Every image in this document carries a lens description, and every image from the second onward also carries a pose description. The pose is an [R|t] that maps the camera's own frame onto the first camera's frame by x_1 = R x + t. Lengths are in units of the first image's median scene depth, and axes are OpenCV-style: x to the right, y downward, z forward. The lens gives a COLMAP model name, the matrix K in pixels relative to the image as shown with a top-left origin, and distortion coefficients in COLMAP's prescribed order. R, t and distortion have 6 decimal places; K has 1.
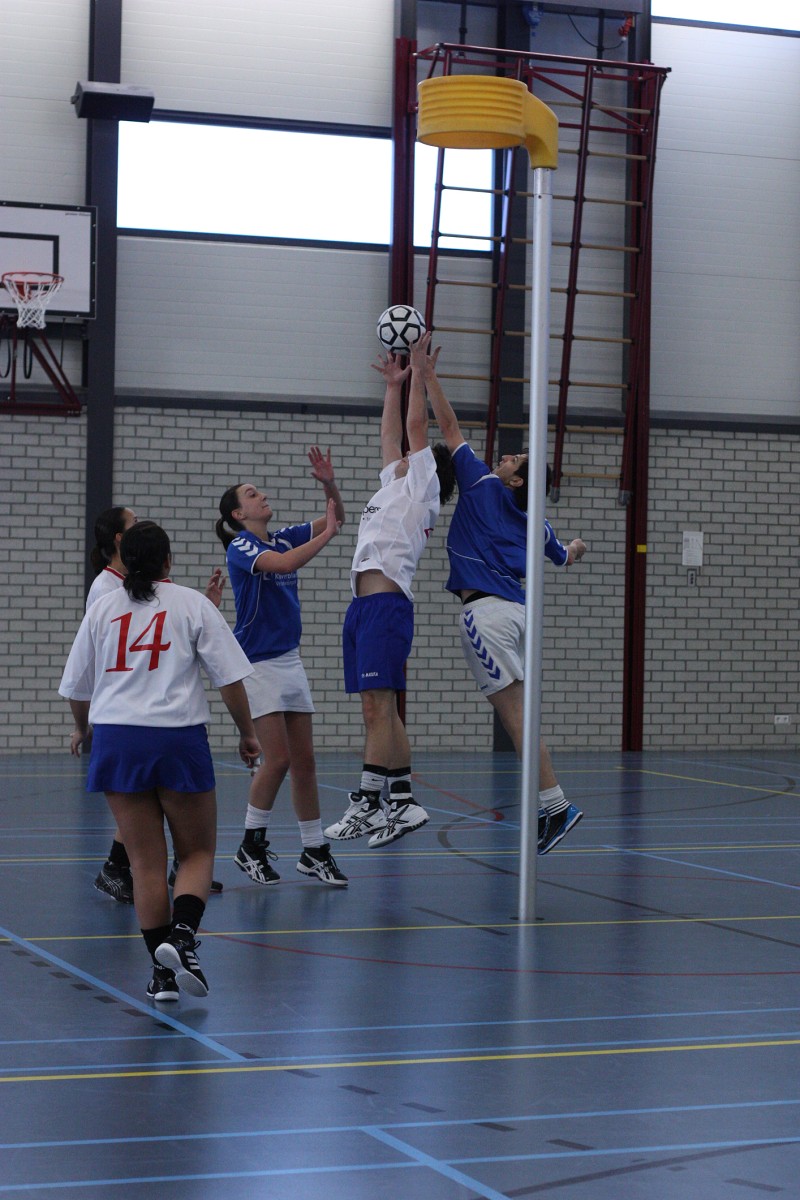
lens RADIAL K [[2882.7, 0, 434.9], [0, 2882.7, 612.7], [0, 0, 1]] dist [-0.093132, 0.000000]
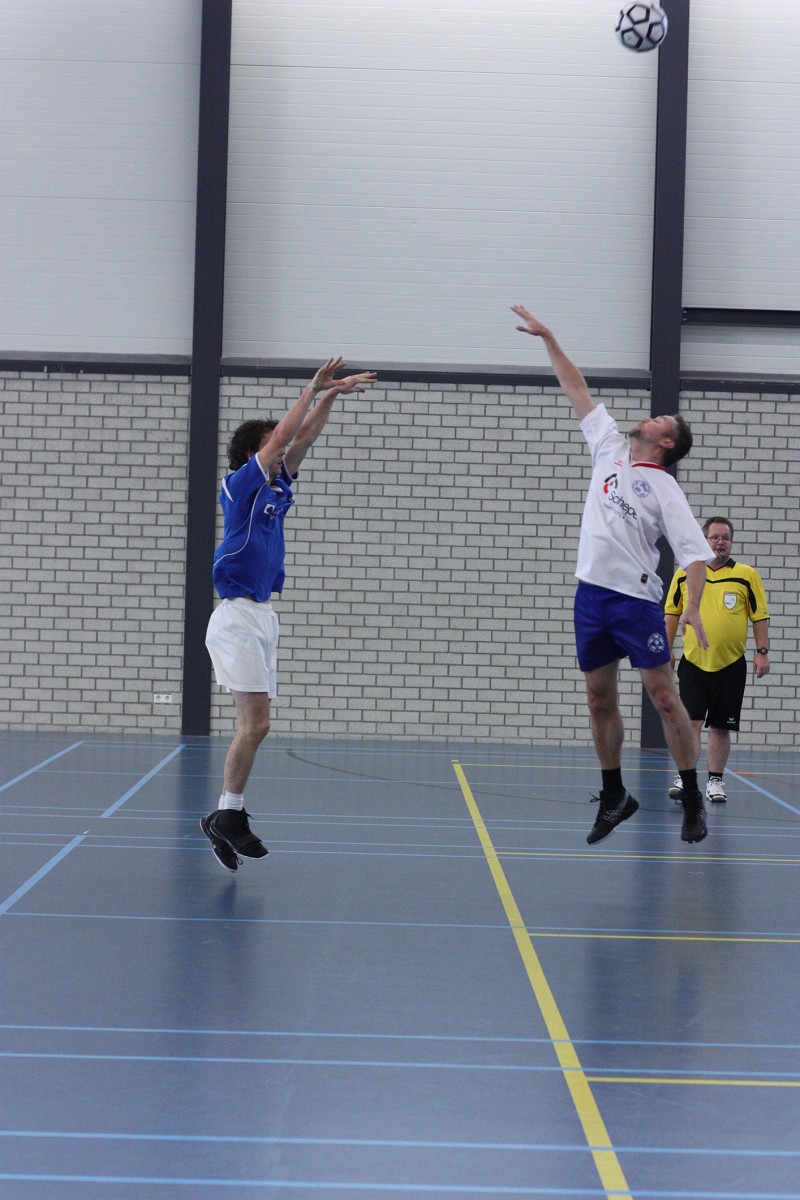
lens RADIAL K [[2882.7, 0, 421.2], [0, 2882.7, 615.3], [0, 0, 1]] dist [-0.093132, 0.000000]
pose [[0.930447, 0.015521, -0.366098, 0.320064], [-0.015485, 0.999875, 0.003035, 0.004683], [0.366100, 0.002845, 0.930571, 0.128464]]
